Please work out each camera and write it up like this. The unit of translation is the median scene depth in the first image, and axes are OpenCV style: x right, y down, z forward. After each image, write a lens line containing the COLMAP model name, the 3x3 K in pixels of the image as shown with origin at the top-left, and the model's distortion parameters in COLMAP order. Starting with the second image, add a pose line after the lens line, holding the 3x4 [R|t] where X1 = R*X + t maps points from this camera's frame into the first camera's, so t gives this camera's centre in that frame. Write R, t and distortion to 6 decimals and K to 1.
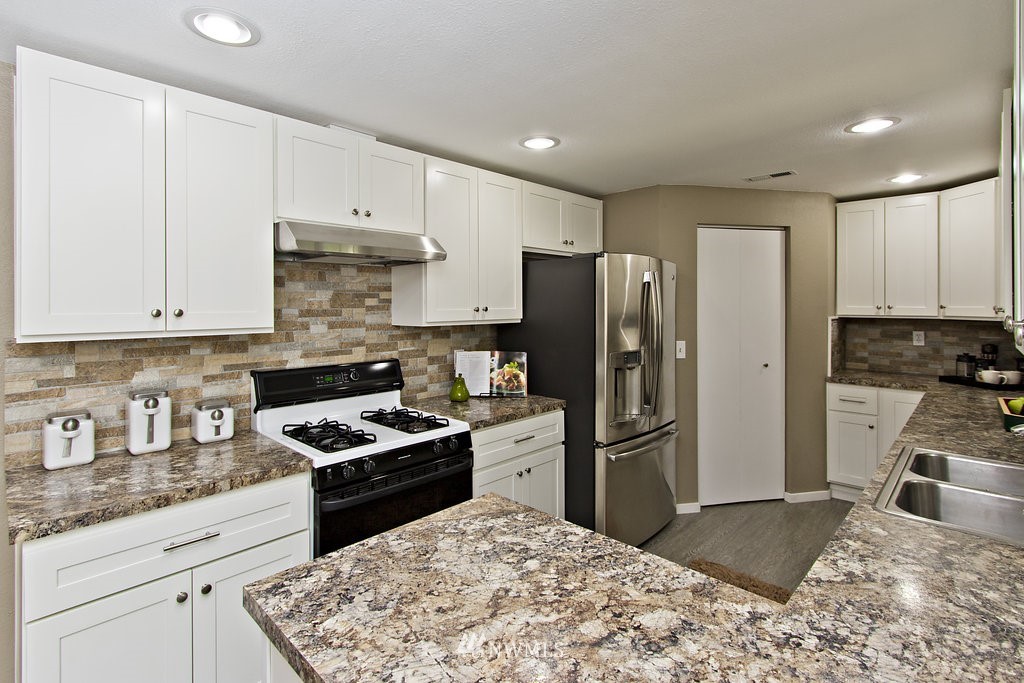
lens RADIAL K [[493.9, 0, 486.4], [0, 493.9, 306.7], [0, 0, 1]] dist [-0.001033, -0.000561]
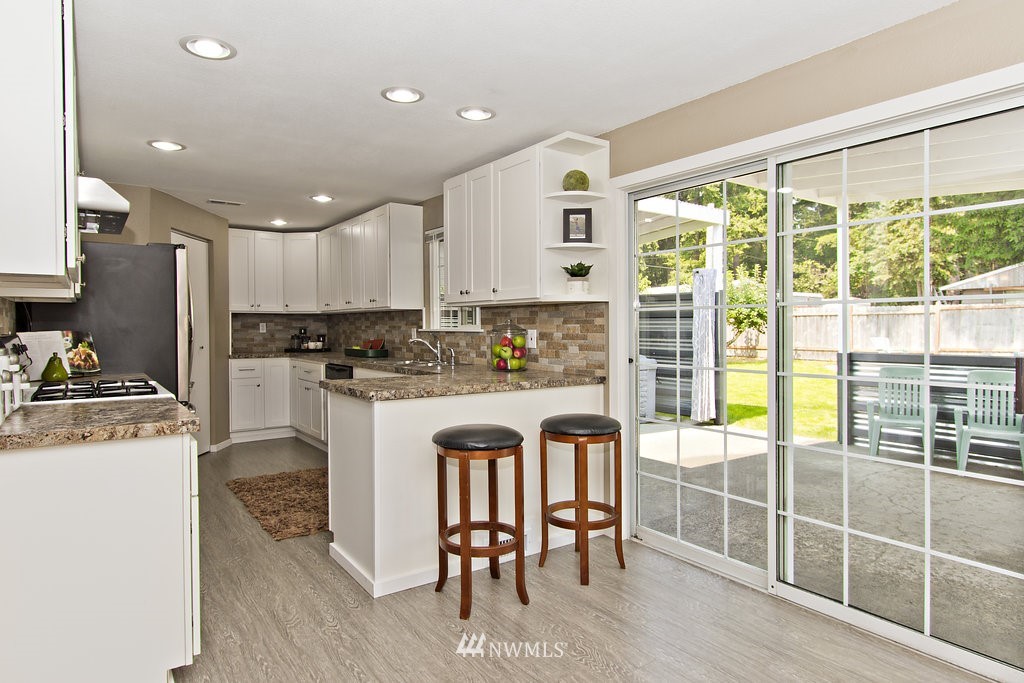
lens RADIAL K [[584.8, 0, 492.2], [0, 584.8, 342.1], [0, 0, 1]] dist [0.001351, -0.000435]
pose [[0.182561, -0.022494, 0.982937, -2.192118], [0.003589, 0.999747, 0.022212, 0.209653], [-0.983188, -0.000527, 0.182595, -0.019343]]
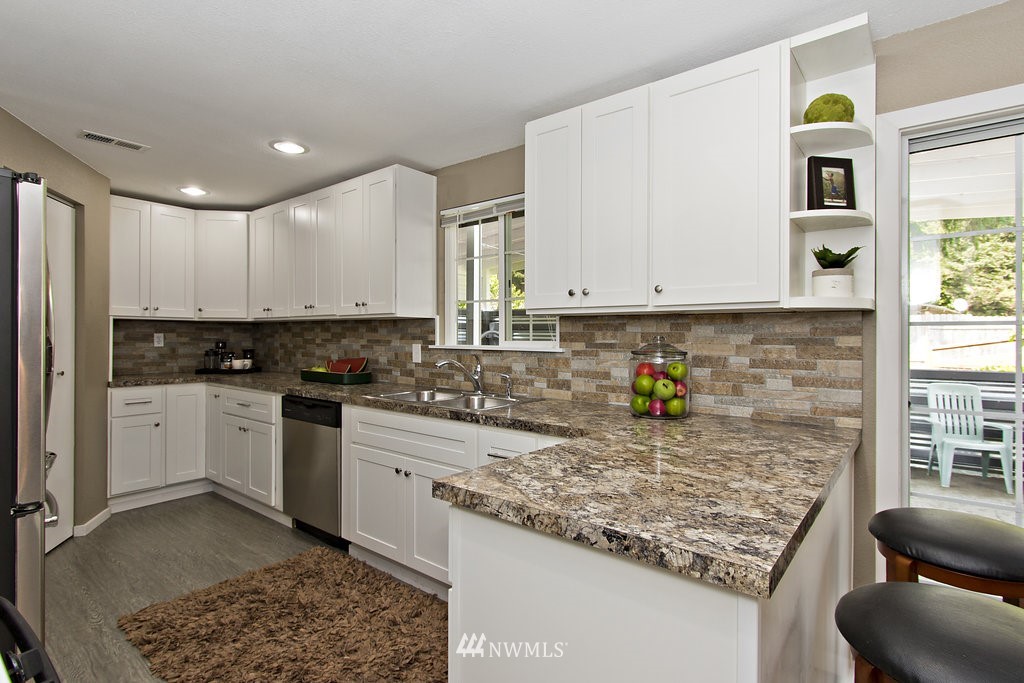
lens RADIAL K [[499.2, 0, 505.3], [0, 499.2, 338.5], [0, 0, 1]] dist [0.001825, -0.000357]
pose [[-0.106048, -0.003951, 0.994353, -0.862925], [-0.001388, 0.999992, 0.003825, 0.165255], [-0.994360, -0.000974, -0.106052, 1.072955]]
